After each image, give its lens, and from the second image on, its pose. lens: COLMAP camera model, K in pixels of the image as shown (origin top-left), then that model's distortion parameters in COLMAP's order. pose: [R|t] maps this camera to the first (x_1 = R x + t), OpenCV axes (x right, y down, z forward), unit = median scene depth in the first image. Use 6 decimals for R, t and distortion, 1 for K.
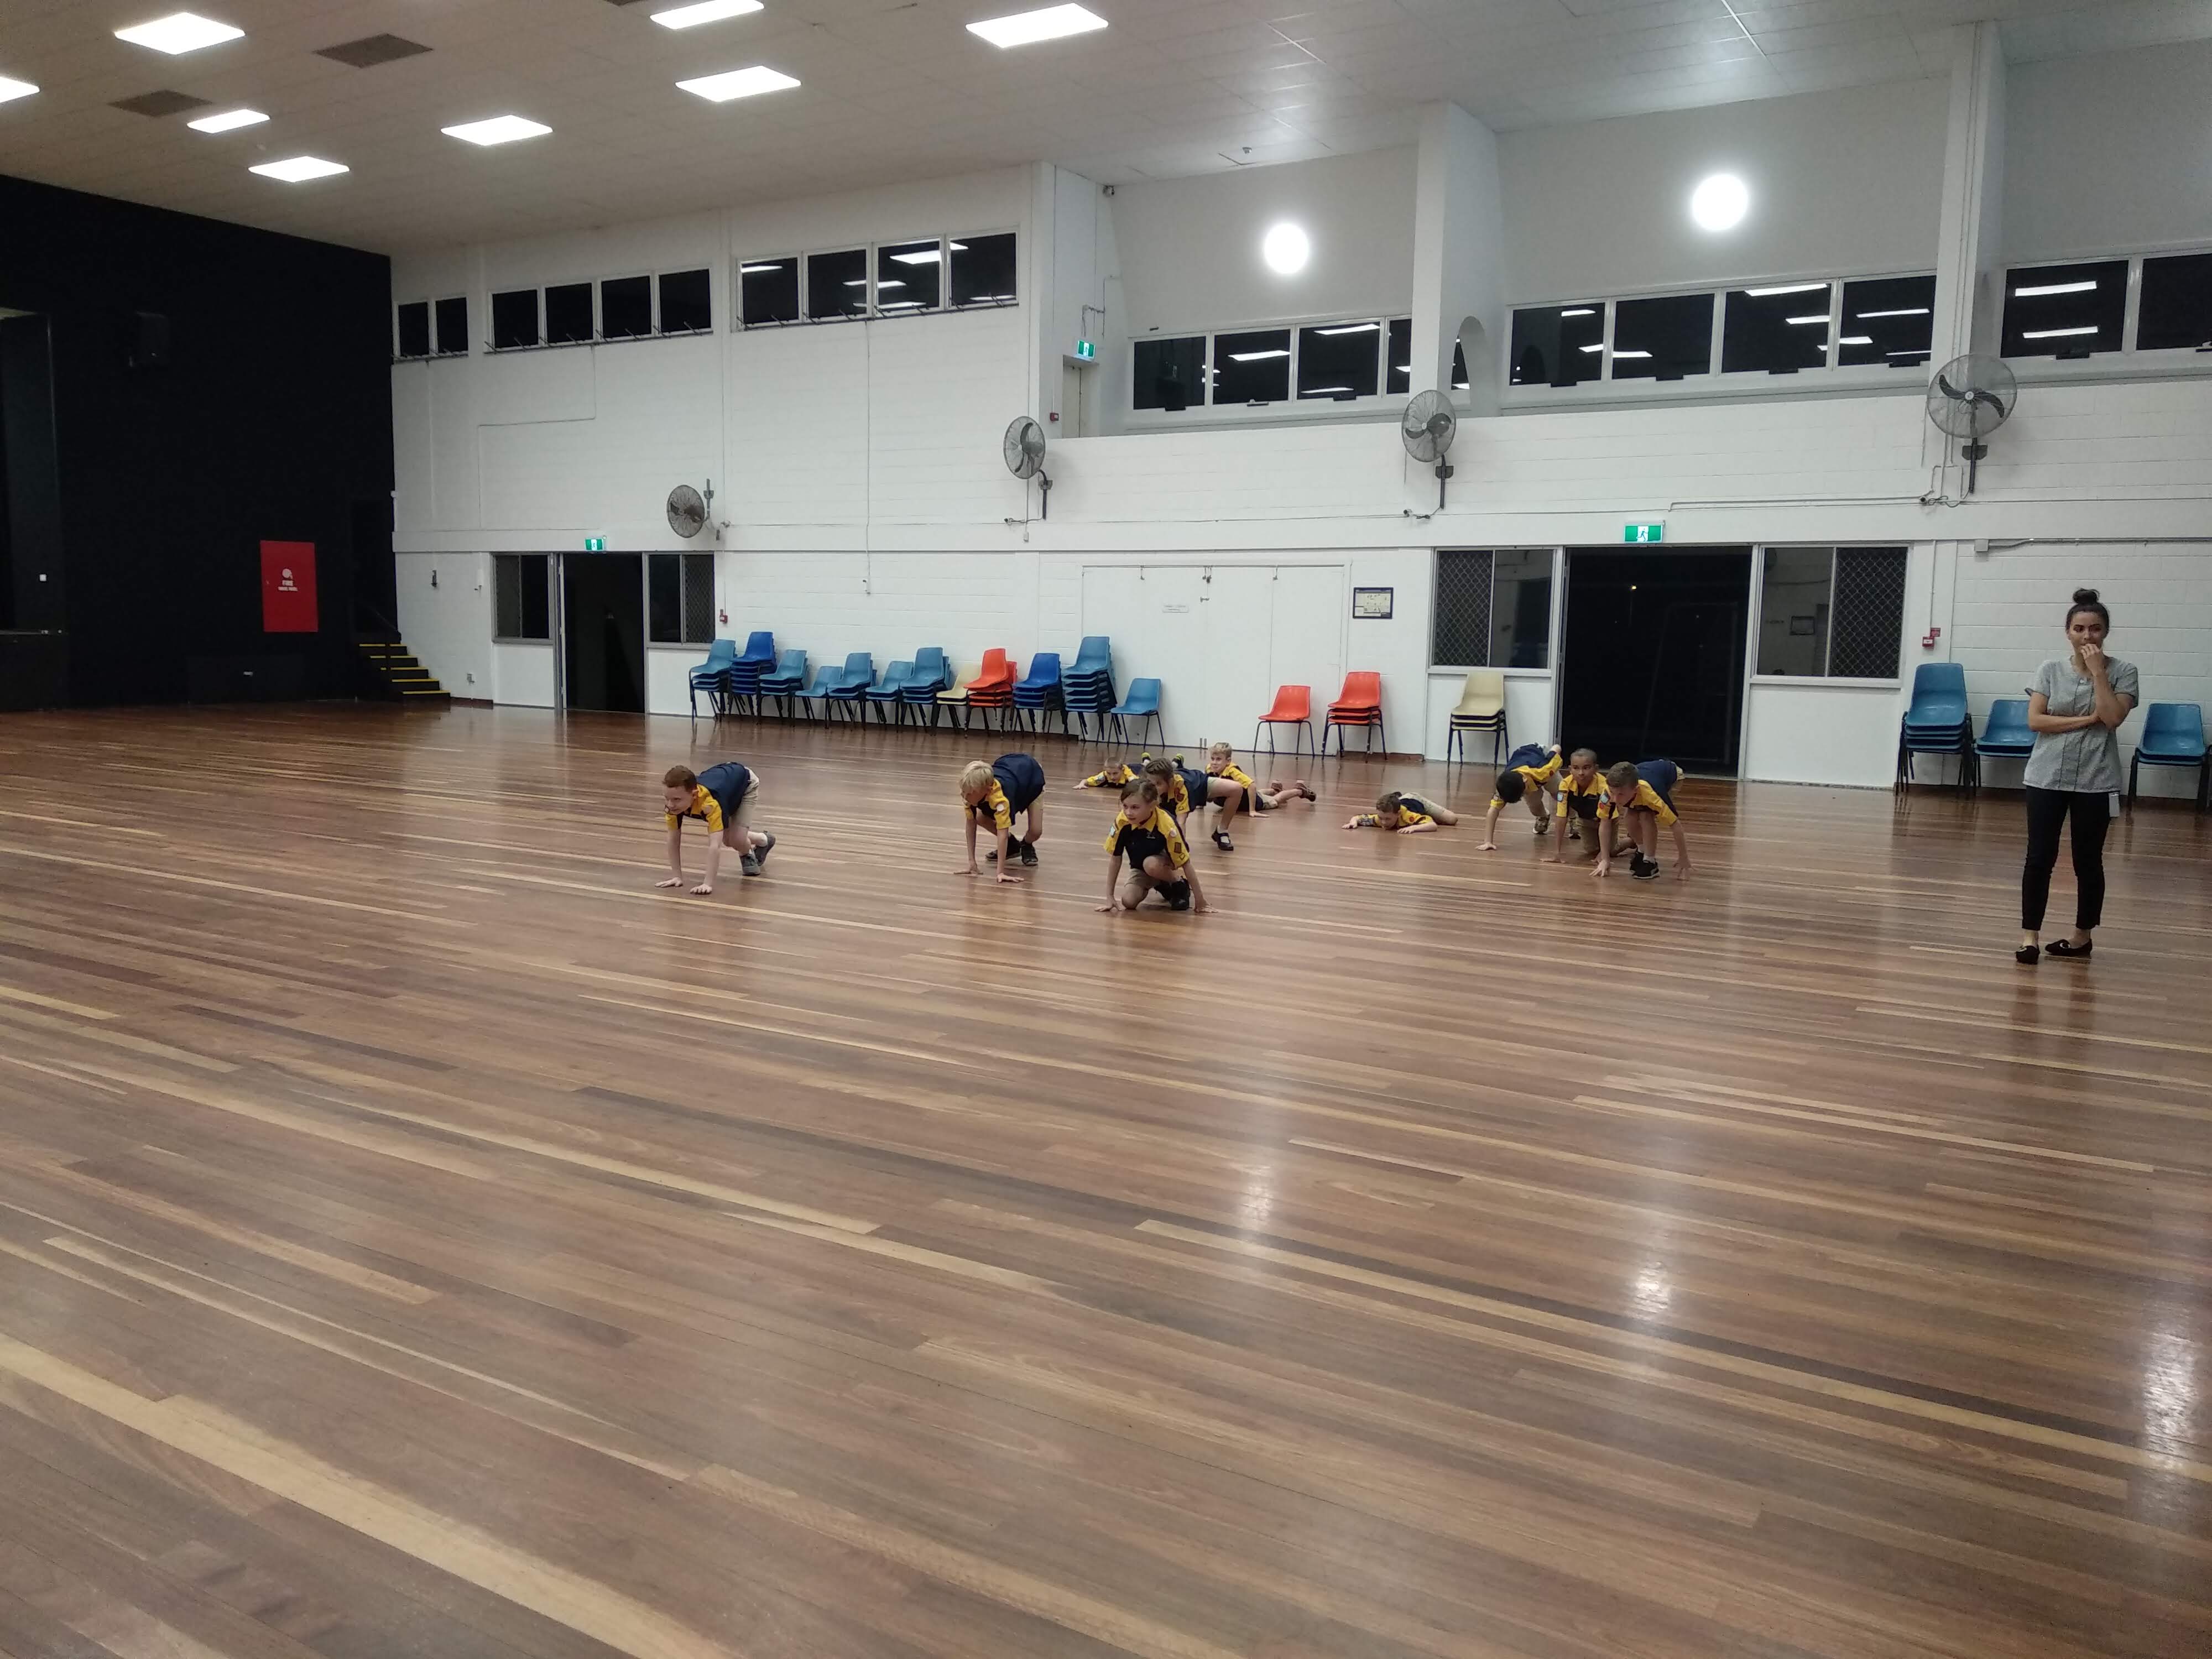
lens RADIAL K [[1729.1, 0, 1098.4], [0, 1729.1, 830.6], [0, 0, 1]] dist [0.040040, -0.054960]
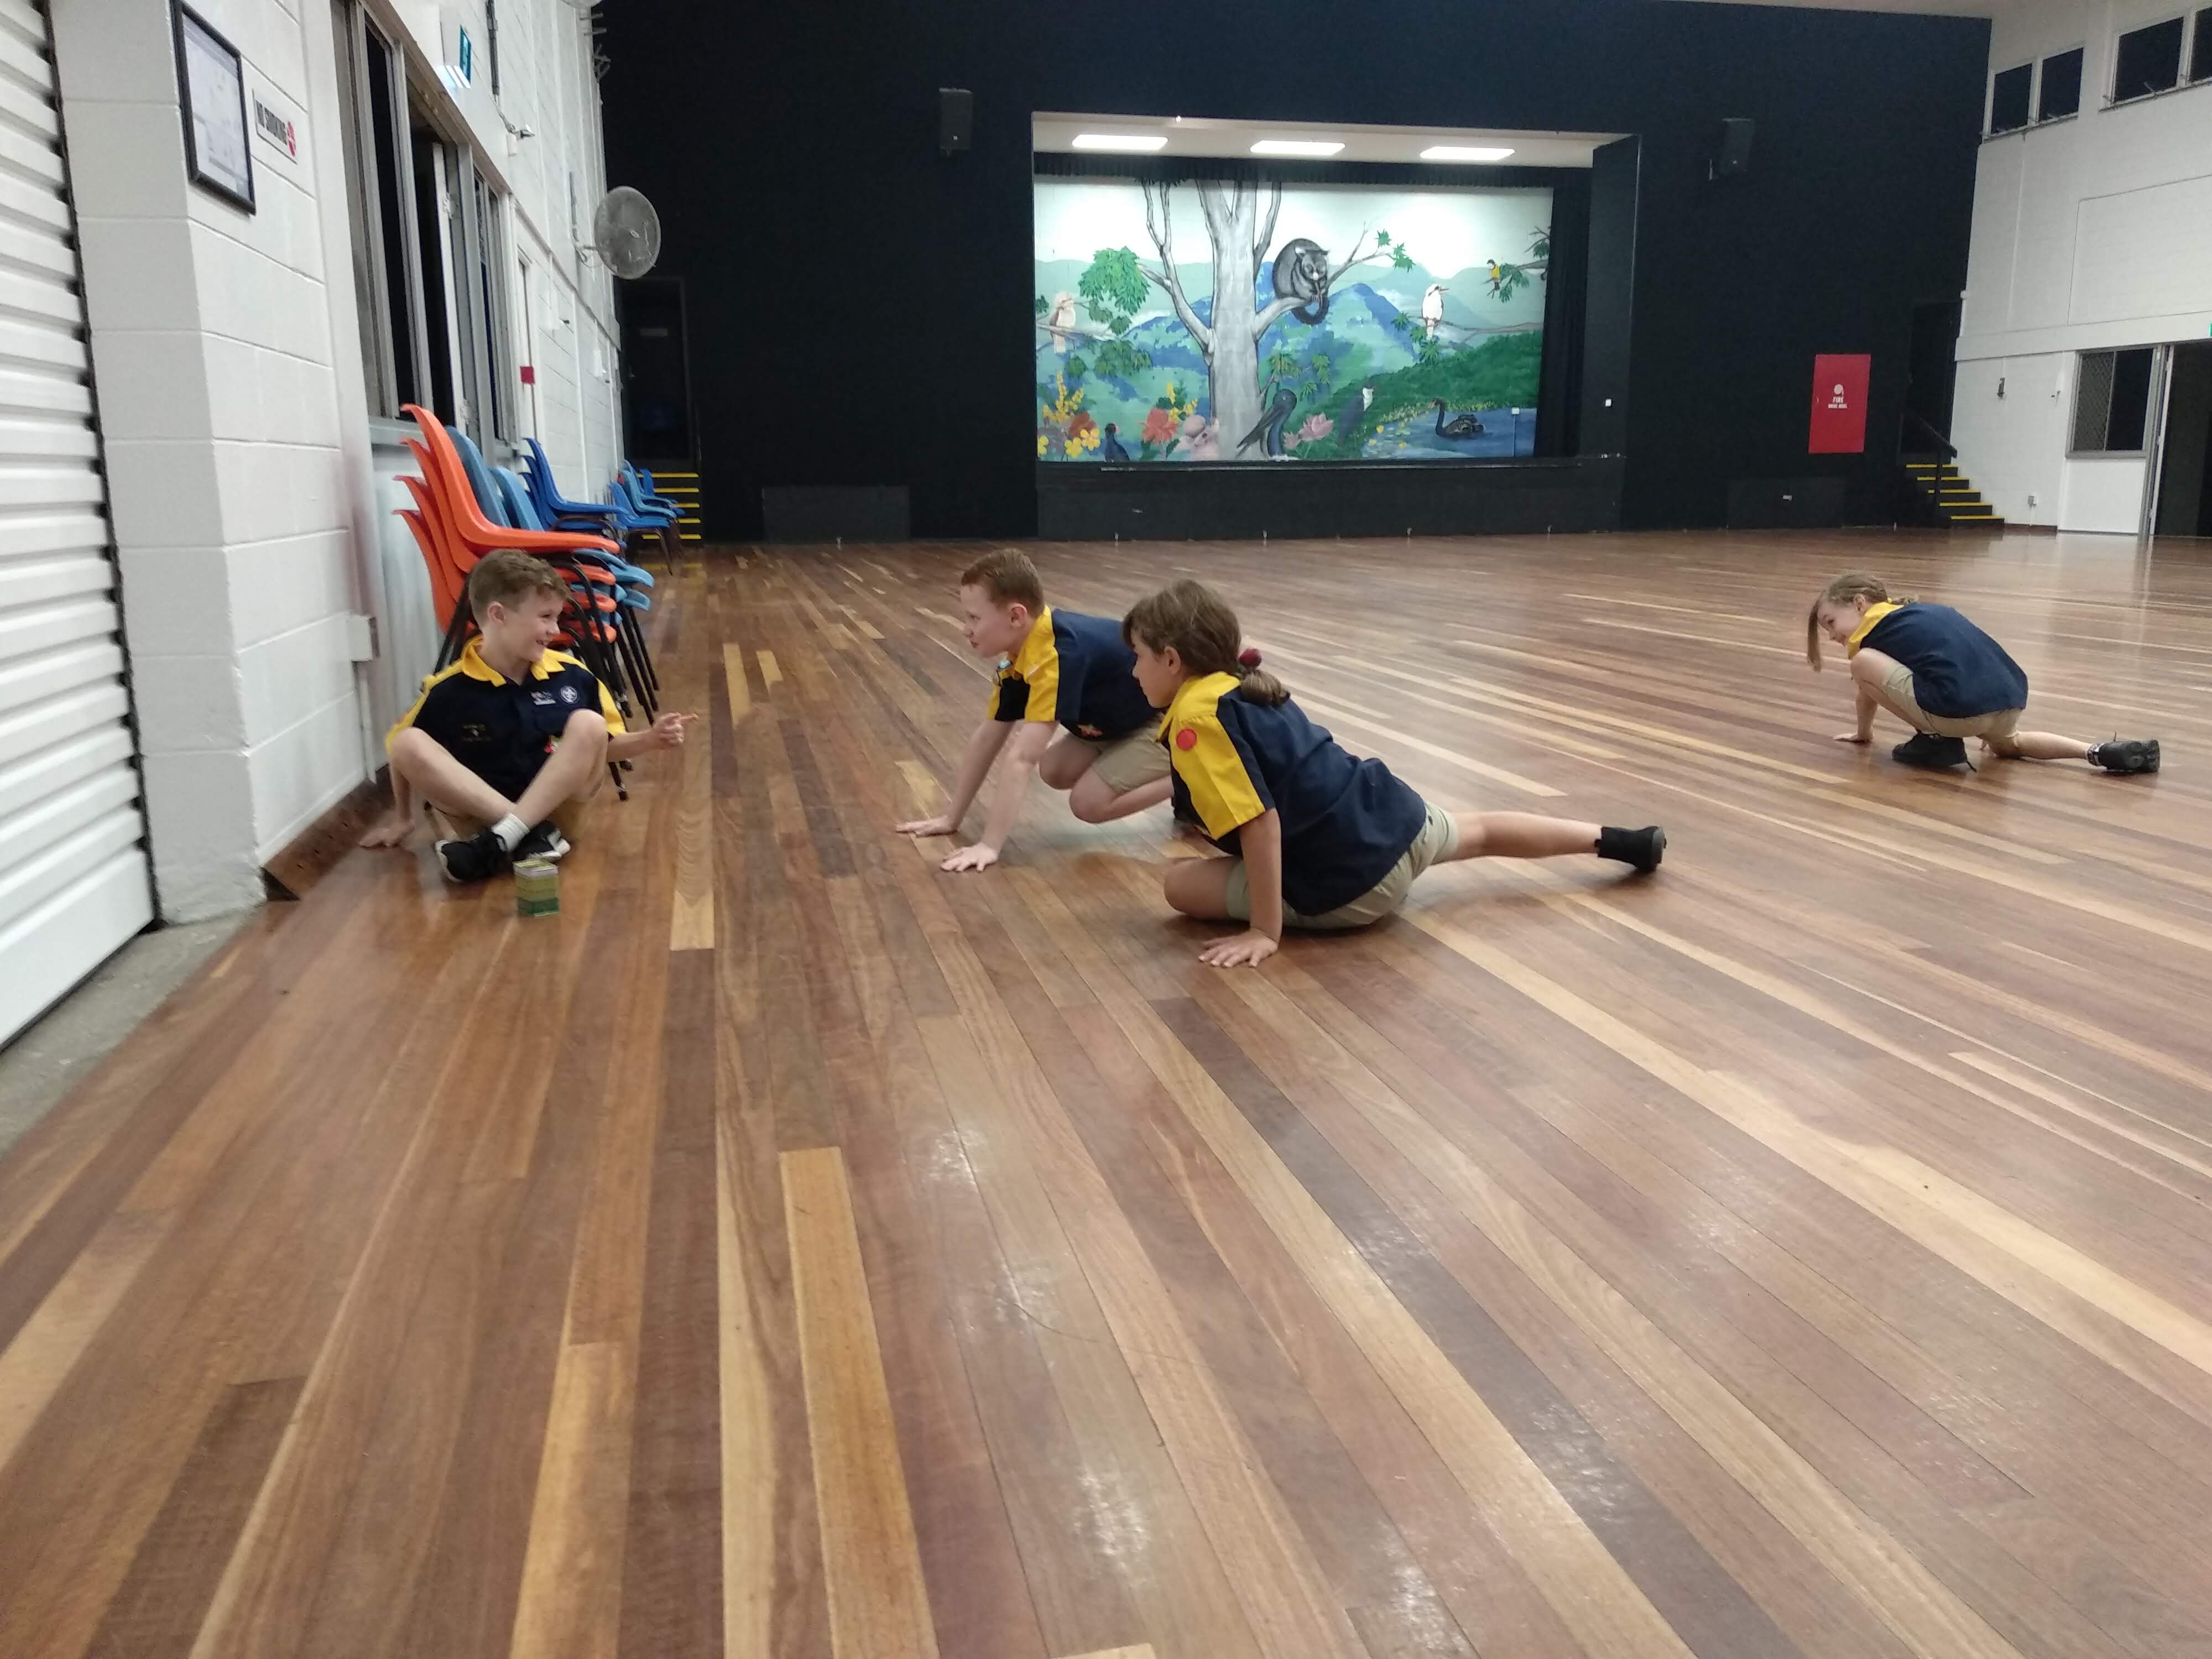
lens RADIAL K [[1729.1, 0, 1117.2], [0, 1729.1, 828.6], [0, 0, 1]] dist [0.040040, -0.054960]
pose [[0.710007, 0.118798, -0.694102, -0.081227], [-0.066754, 0.992583, 0.101601, 0.022665], [0.701024, -0.025804, 0.712671, 0.068695]]
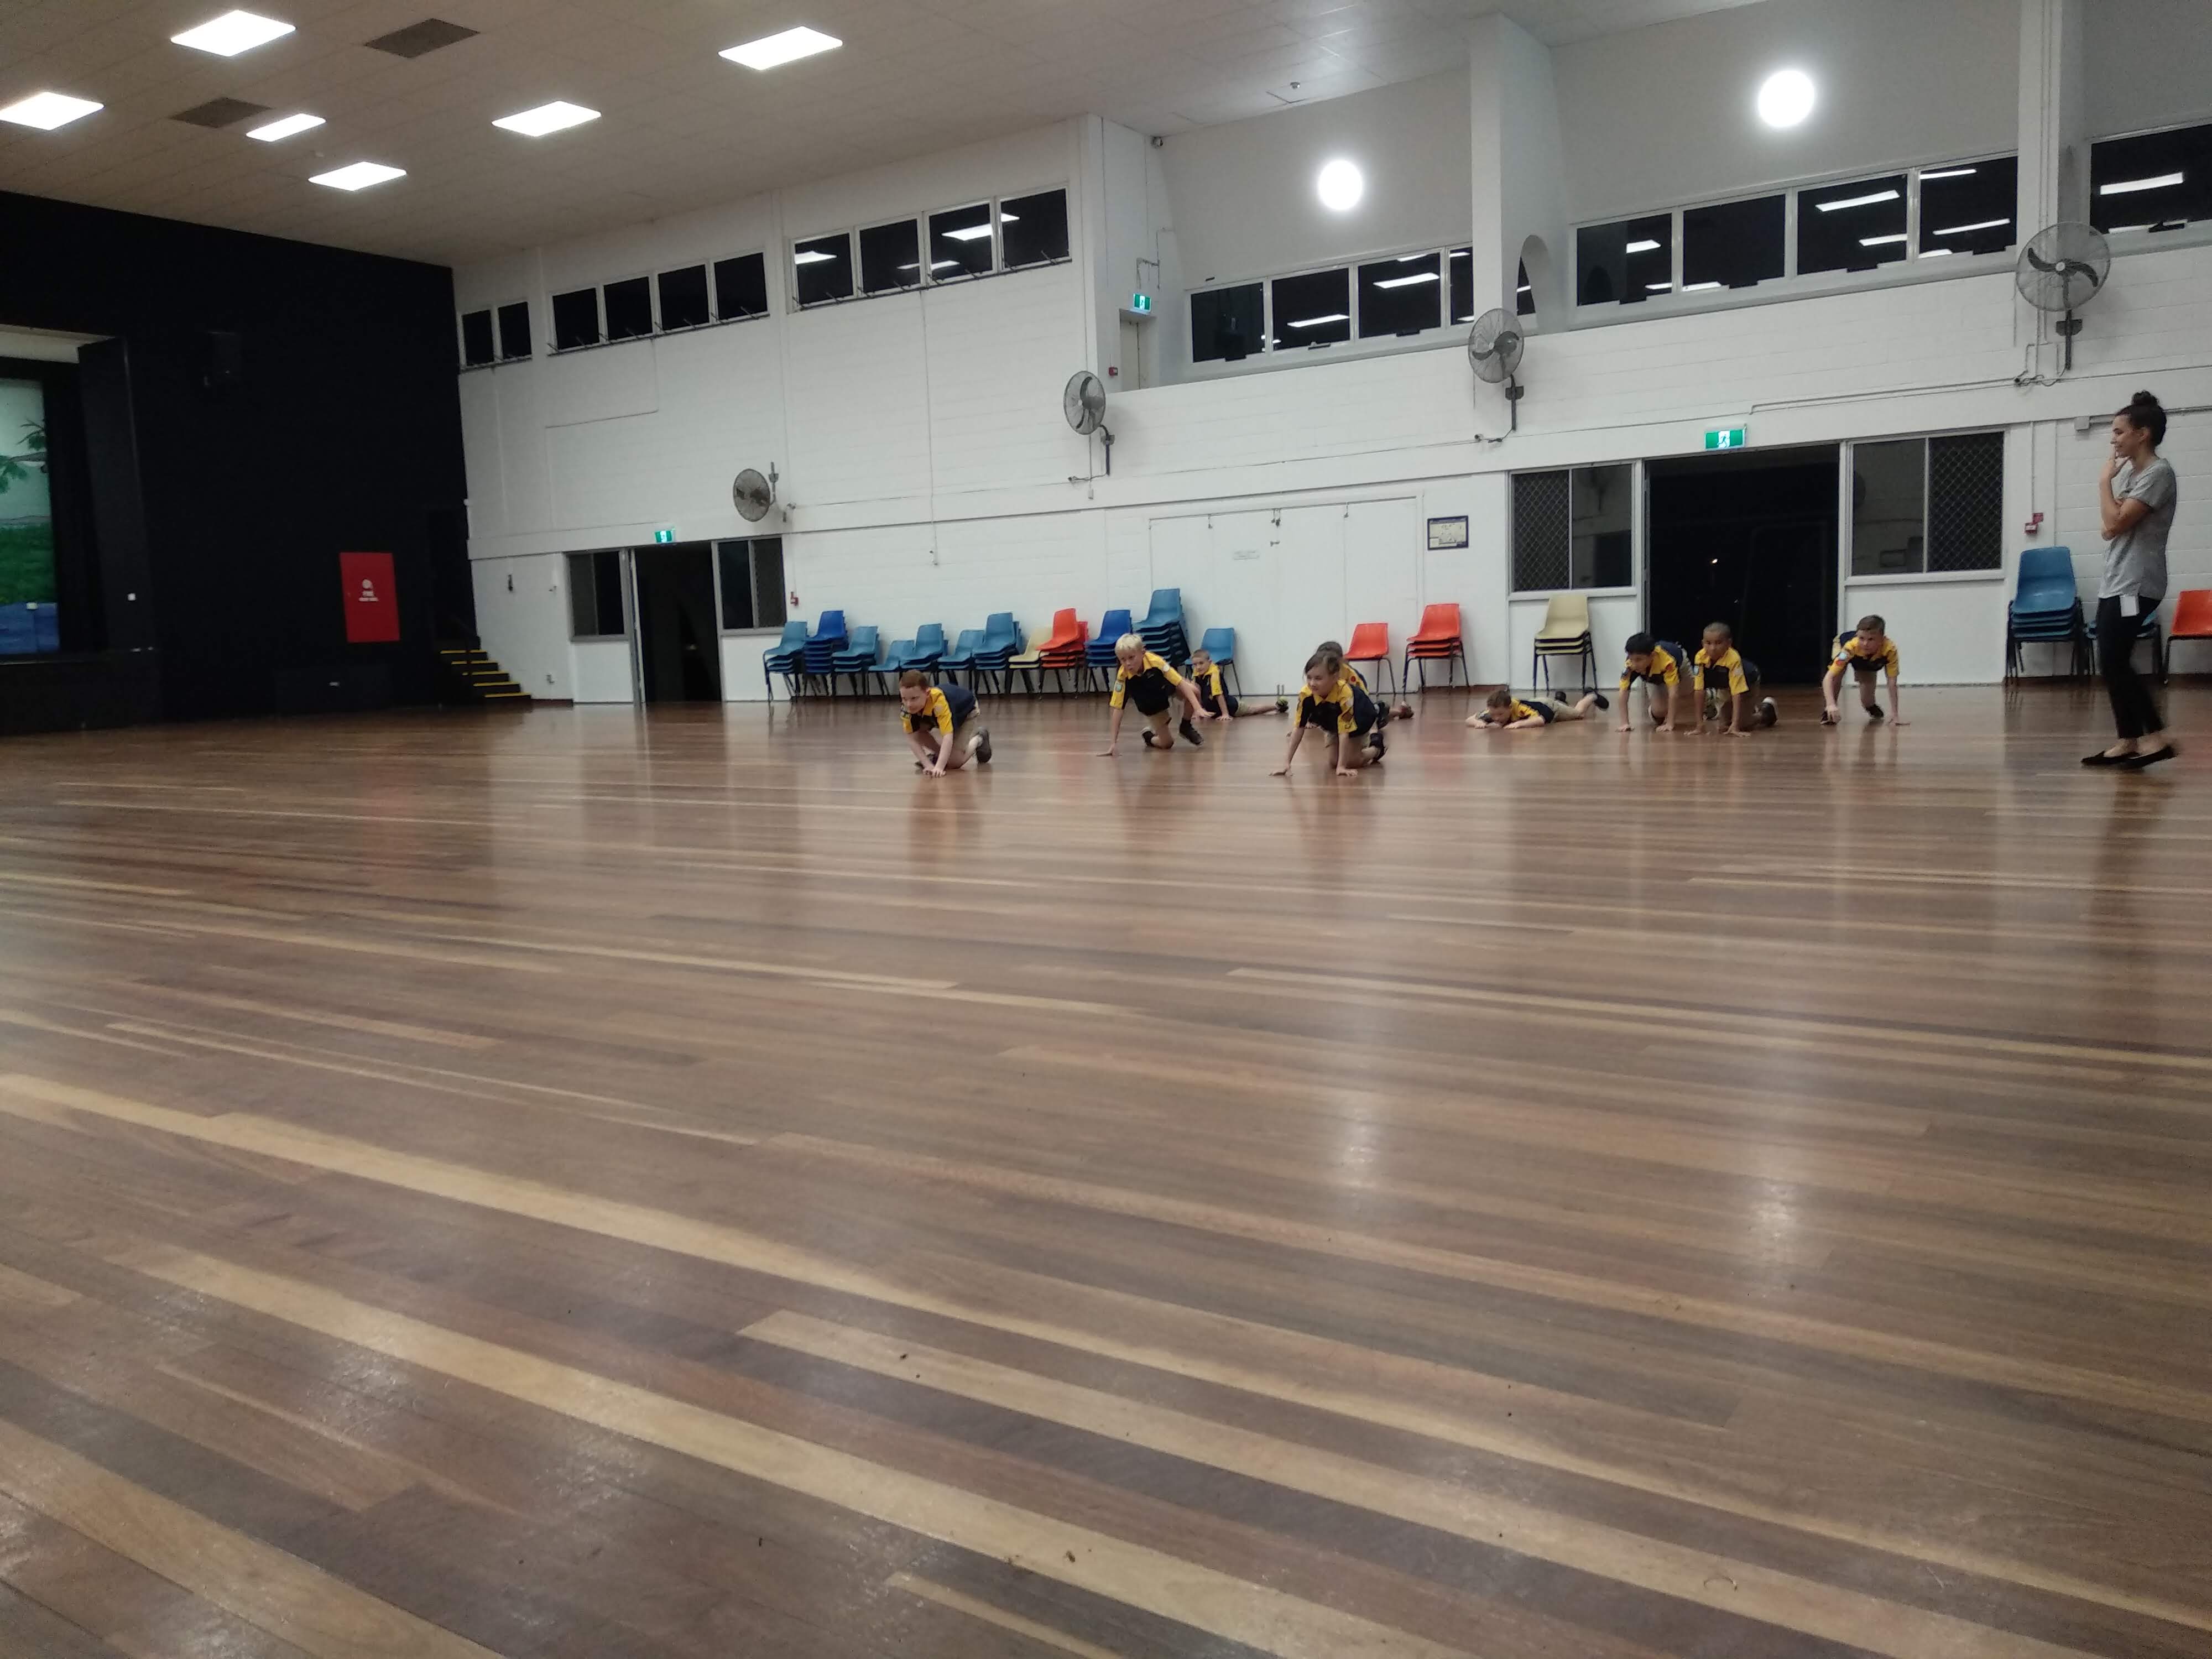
lens RADIAL K [[1729.1, 0, 1098.0], [0, 1729.1, 836.9], [0, 0, 1]] dist [0.040040, -0.054960]
pose [[0.997560, -0.050540, -0.048168, -0.000026], [0.050296, 0.998715, -0.006246, 0.034537], [0.048422, 0.003809, 0.998820, 0.011540]]
